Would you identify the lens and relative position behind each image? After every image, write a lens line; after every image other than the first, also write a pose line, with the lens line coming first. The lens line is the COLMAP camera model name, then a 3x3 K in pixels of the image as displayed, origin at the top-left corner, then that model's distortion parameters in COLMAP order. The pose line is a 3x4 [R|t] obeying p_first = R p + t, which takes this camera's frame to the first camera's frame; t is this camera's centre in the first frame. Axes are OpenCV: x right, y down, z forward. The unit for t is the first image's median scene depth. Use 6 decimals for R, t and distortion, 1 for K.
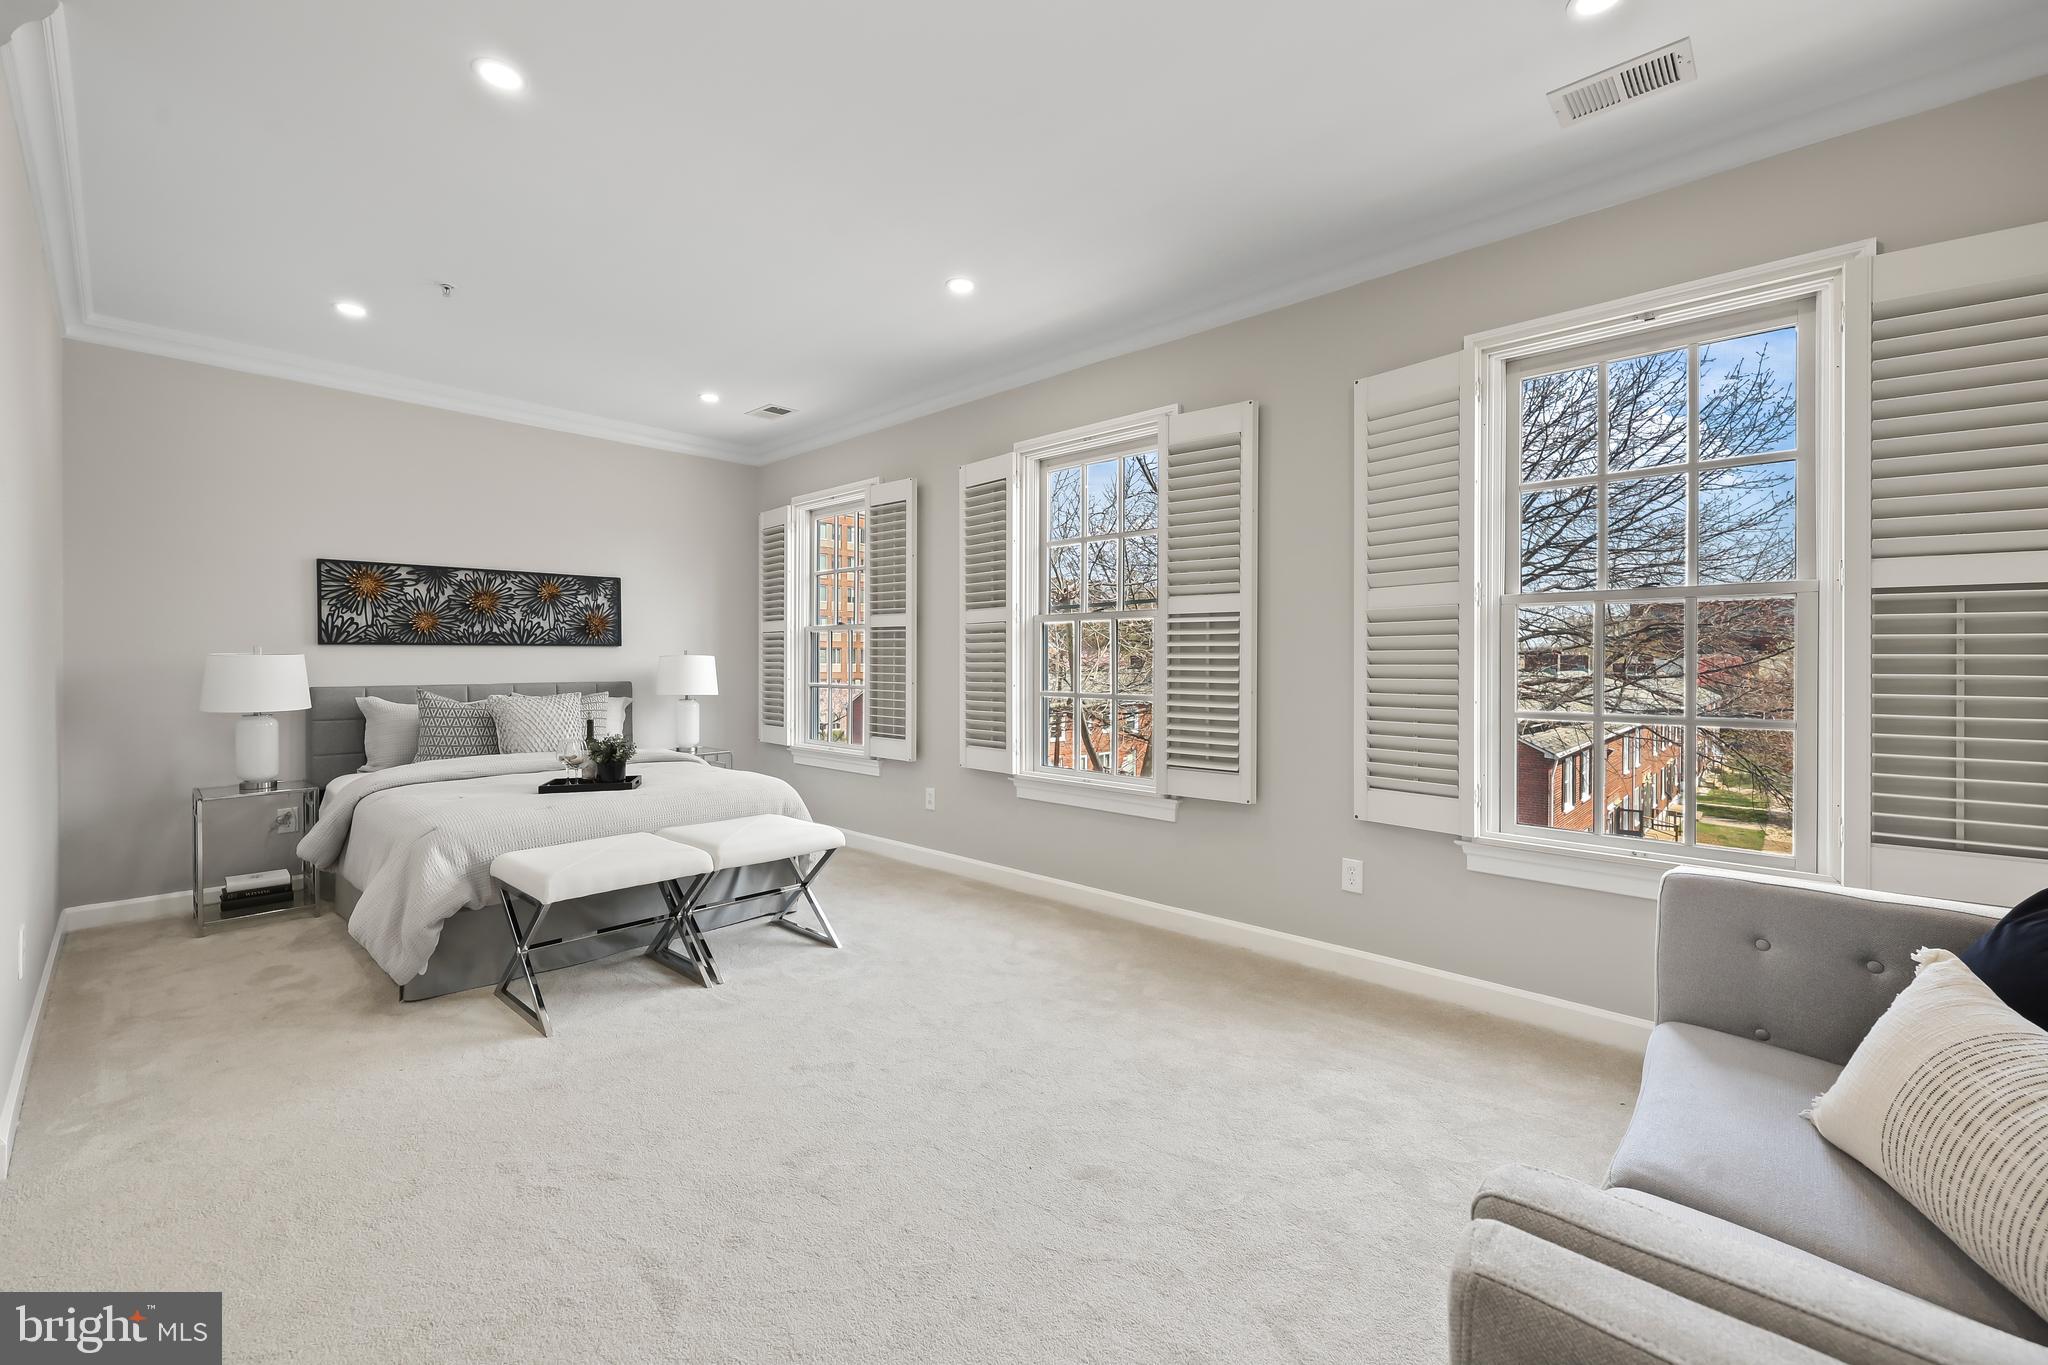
lens RADIAL K [[858.3, 0, 1036.0], [0, 858.3, 659.8], [0, 0, 1]] dist [0.000780, 0.000237]
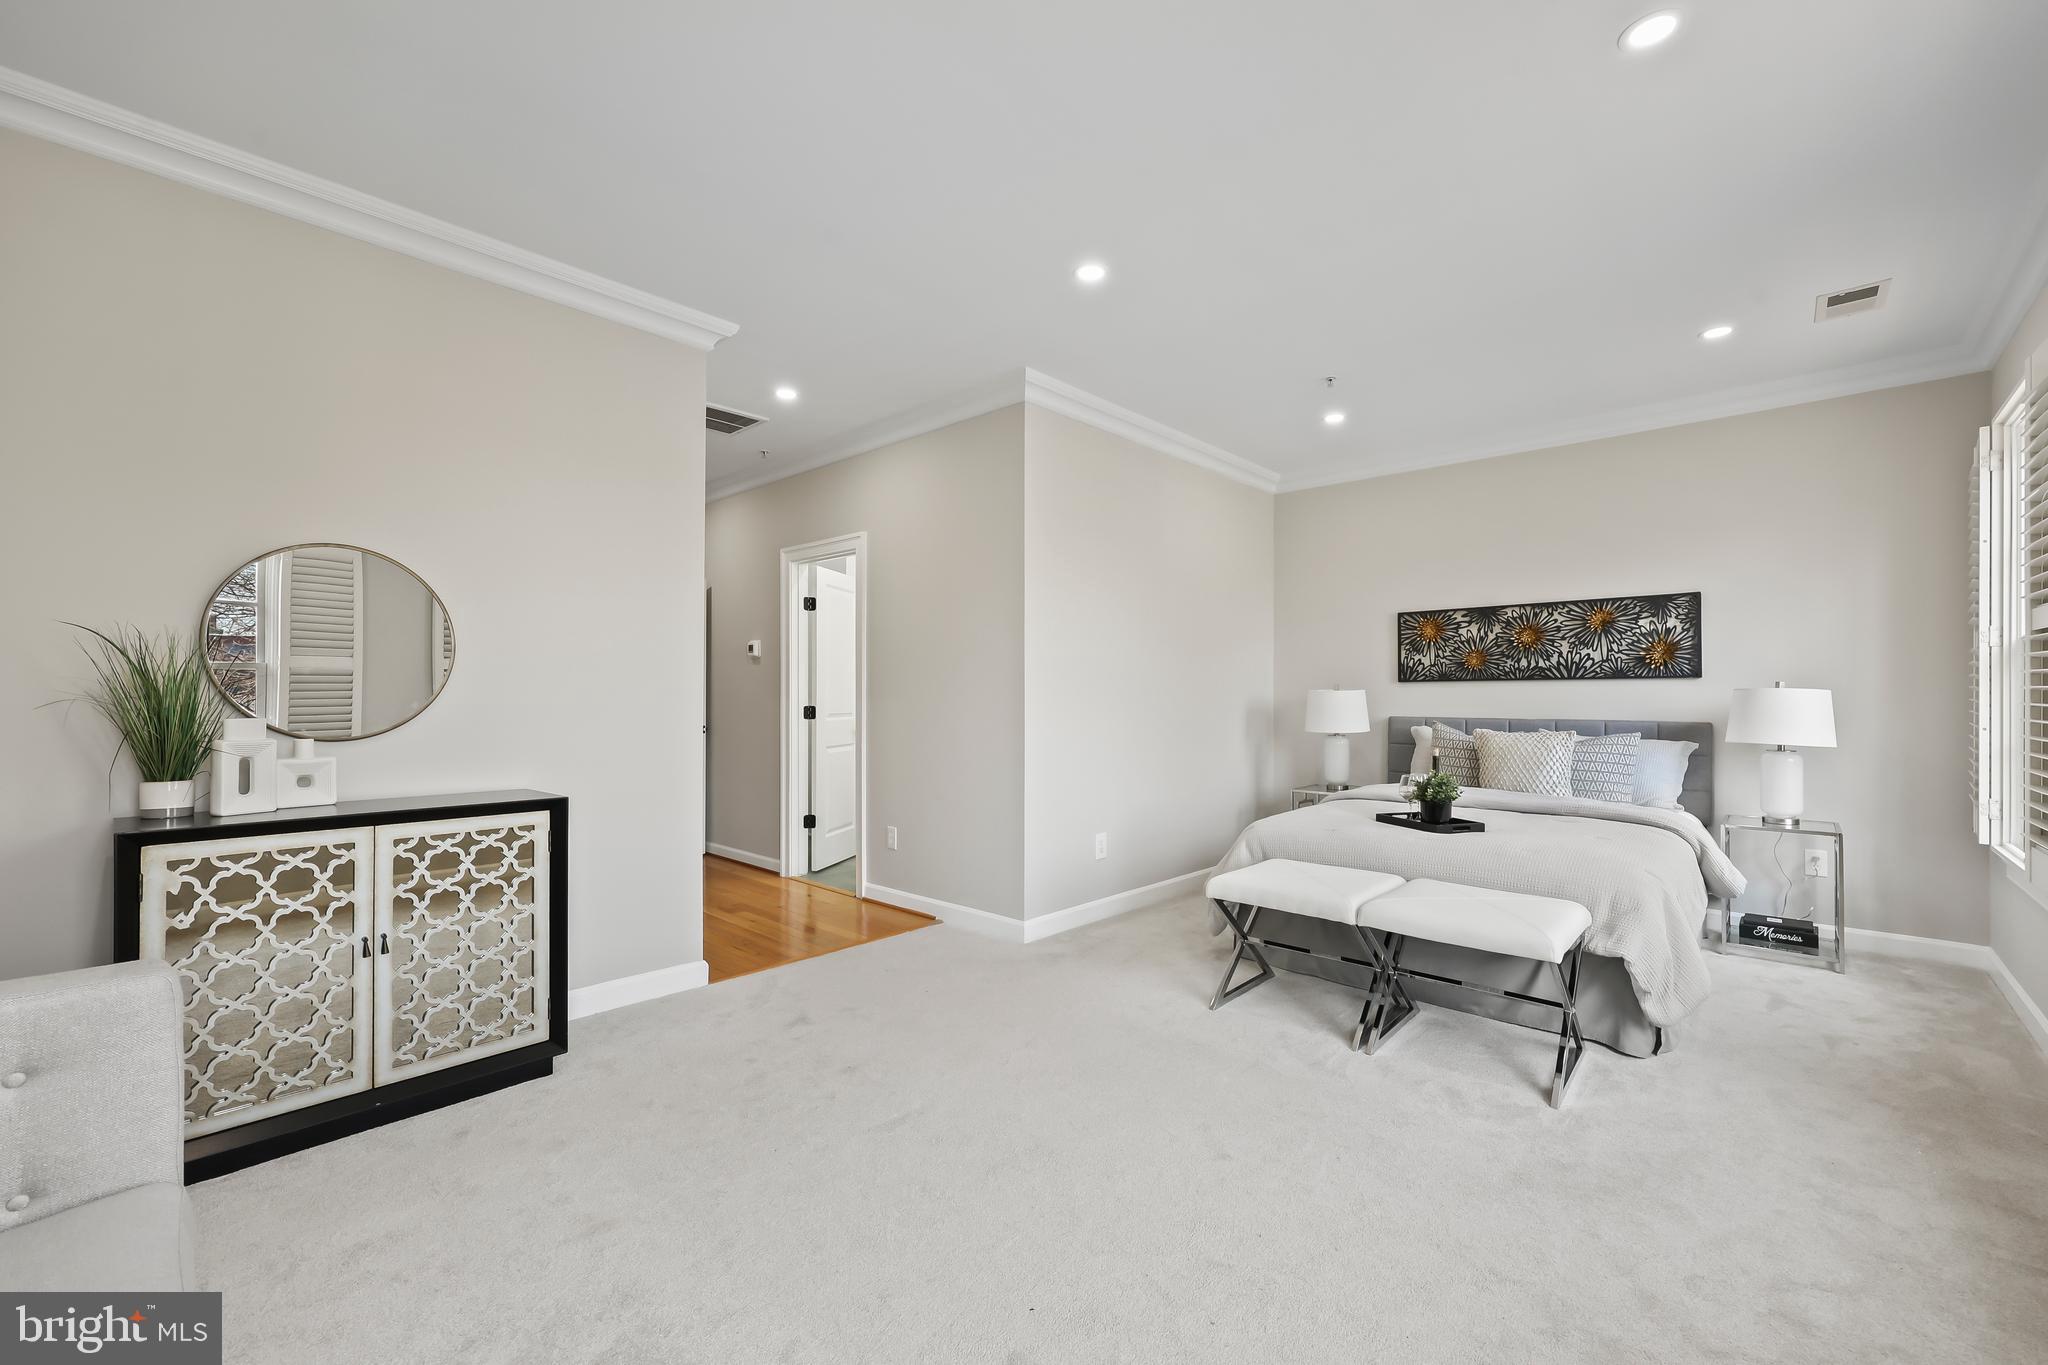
lens RADIAL K [[840.1, 0, 1012.0], [0, 840.1, 696.0], [0, 0, 1]] dist [-0.000237, 0.000008]
pose [[-0.036022, 0.005001, -0.999338, 0.350802], [0.001321, 0.999987, 0.004957, -0.004001], [0.999350, -0.001142, -0.036028, 0.434774]]
